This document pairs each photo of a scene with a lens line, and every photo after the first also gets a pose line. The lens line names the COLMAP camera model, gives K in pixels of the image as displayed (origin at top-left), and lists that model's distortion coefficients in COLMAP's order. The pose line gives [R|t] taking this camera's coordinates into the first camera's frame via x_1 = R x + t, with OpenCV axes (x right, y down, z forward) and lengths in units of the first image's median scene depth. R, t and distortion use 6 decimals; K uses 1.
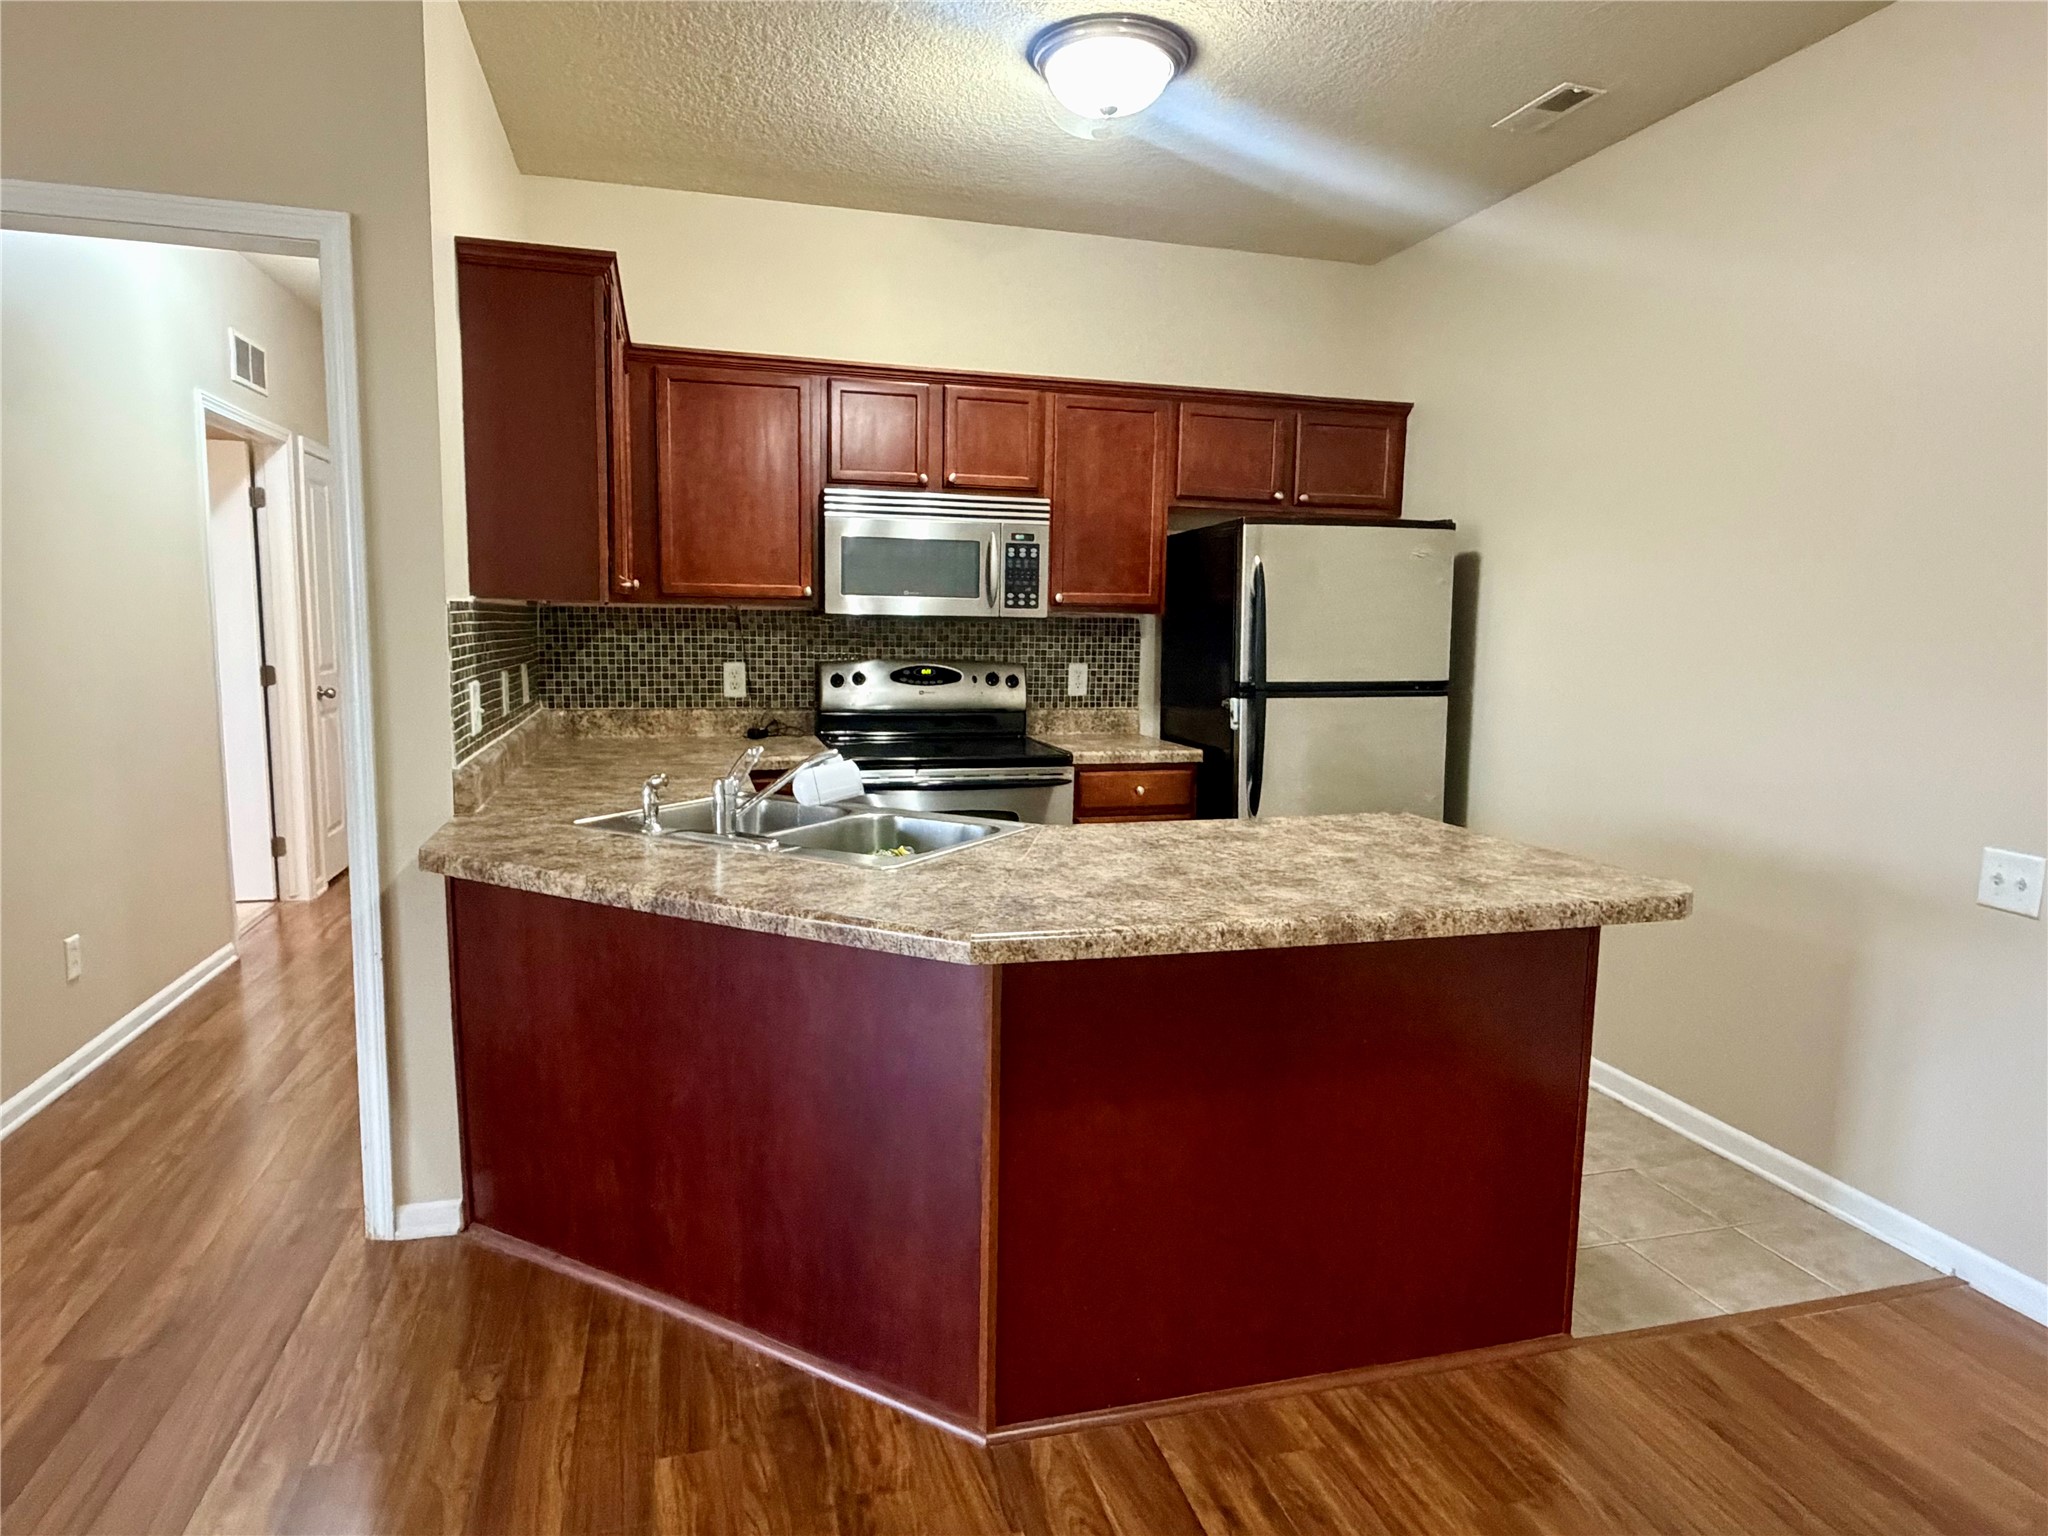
lens RADIAL K [[1190.3, 0, 1024.0], [0, 1190.3, 768.0], [0, 0, 1]] dist [-0.021437, 0.000221]
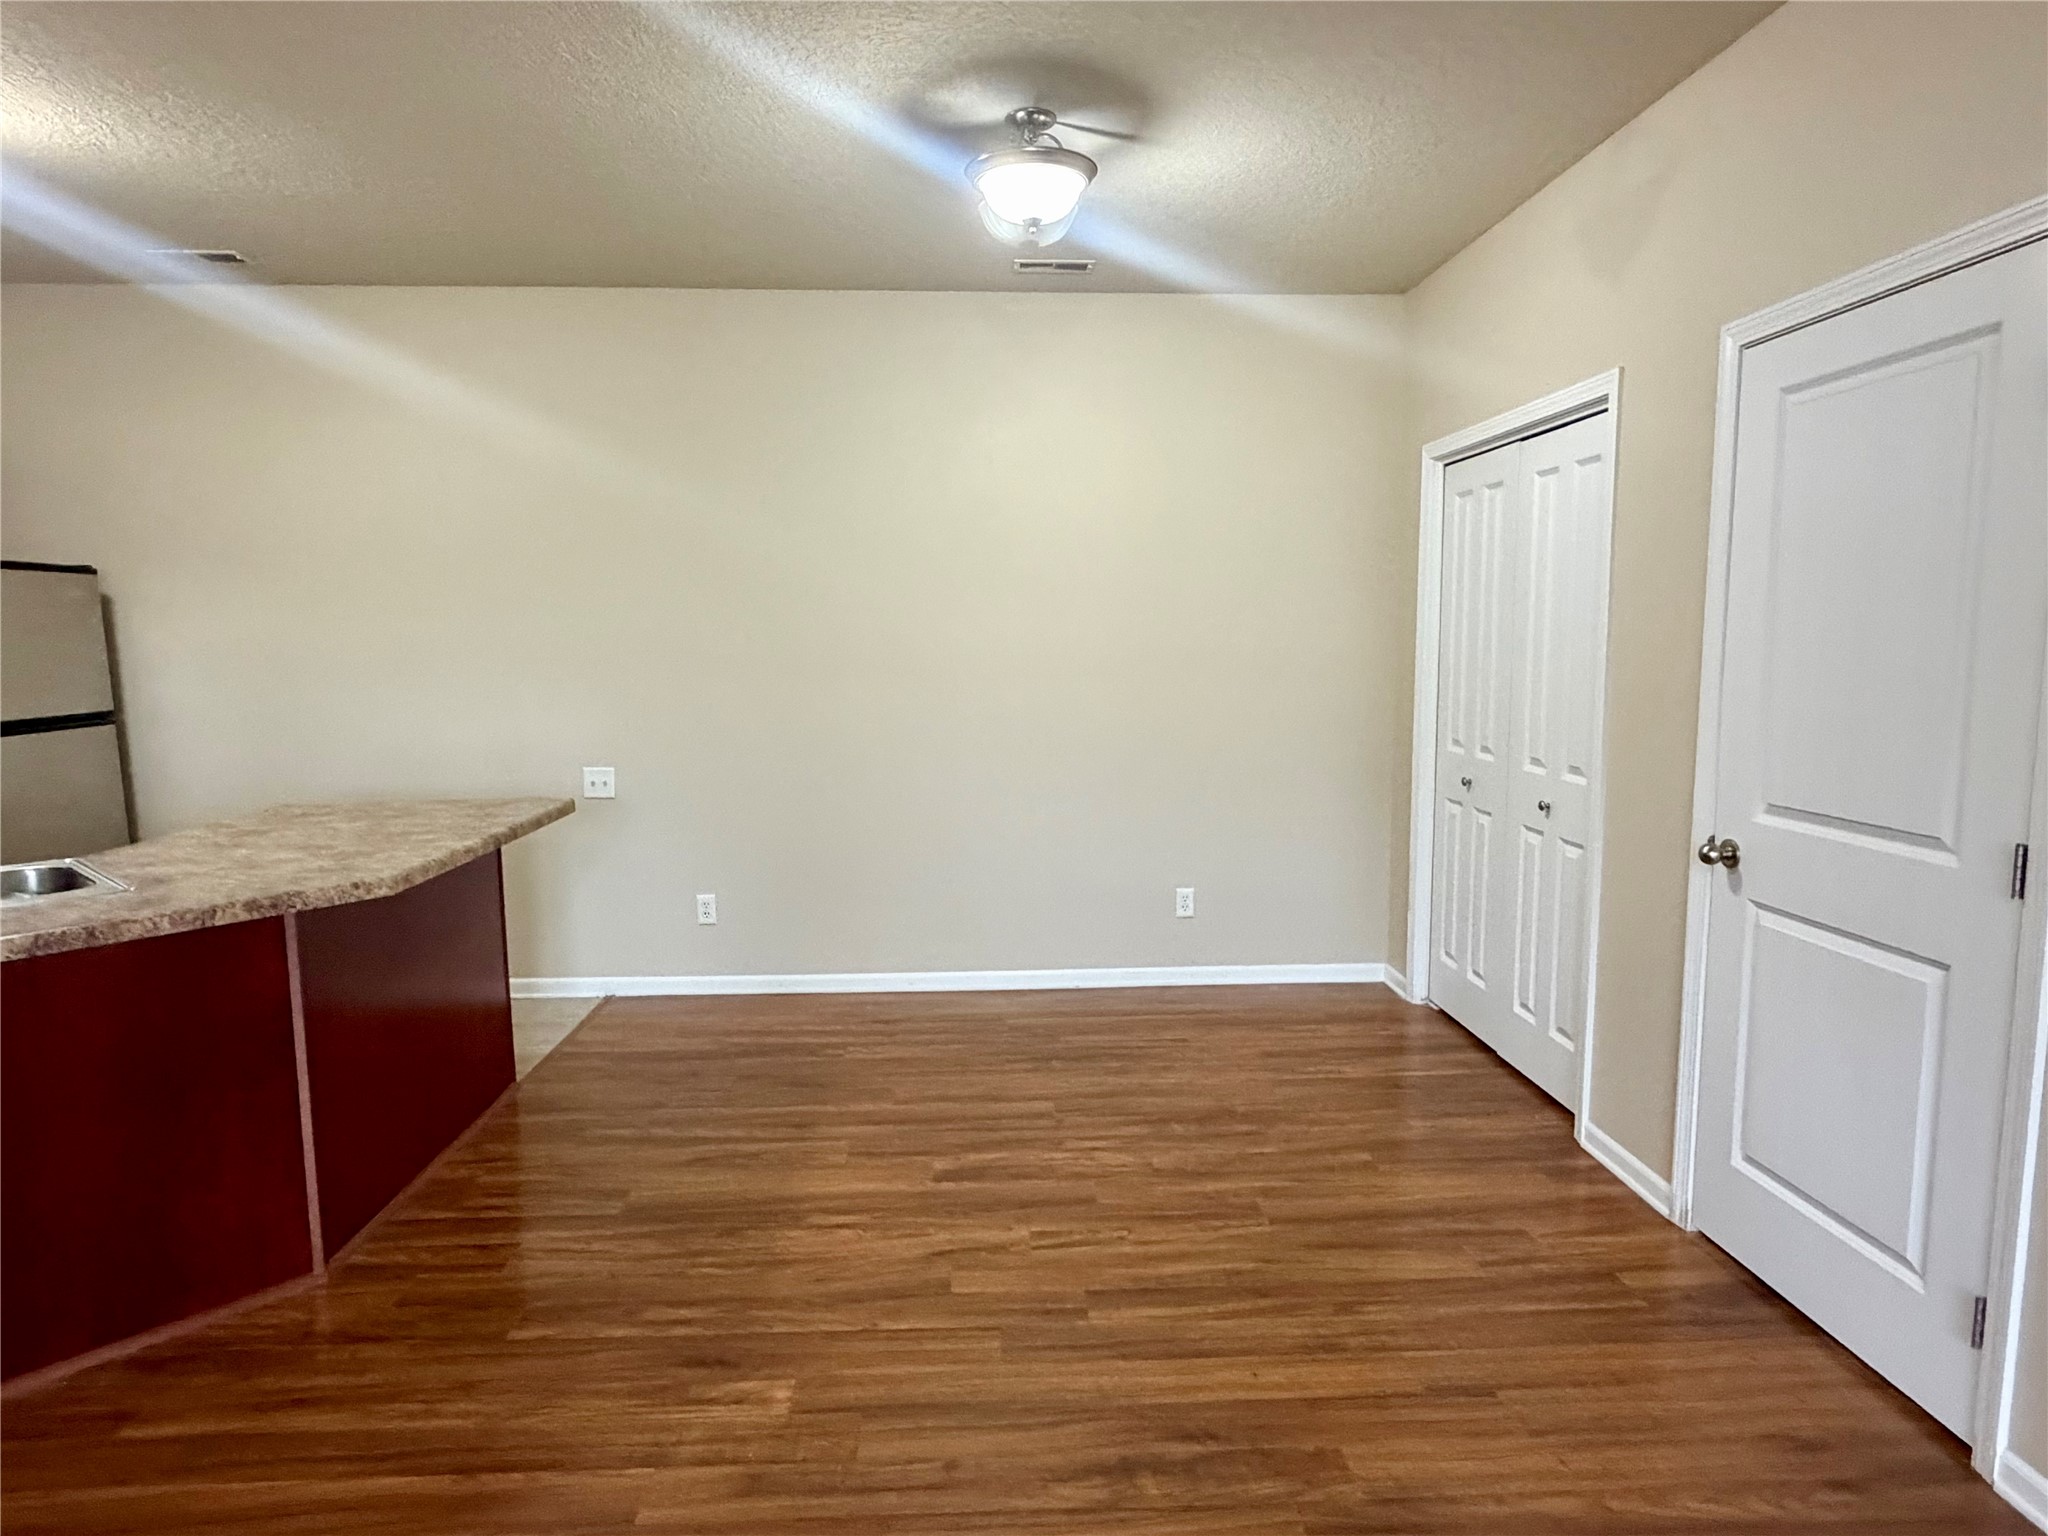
lens RADIAL K [[1190.3, 0, 1024.0], [0, 1190.3, 768.0], [0, 0, 1]] dist [-0.021437, 0.000221]
pose [[0.211429, -0.125714, 0.969275, -0.900079], [0.128951, 0.986613, 0.099834, -0.032671], [-0.968850, 0.103881, 0.224809, -0.120552]]
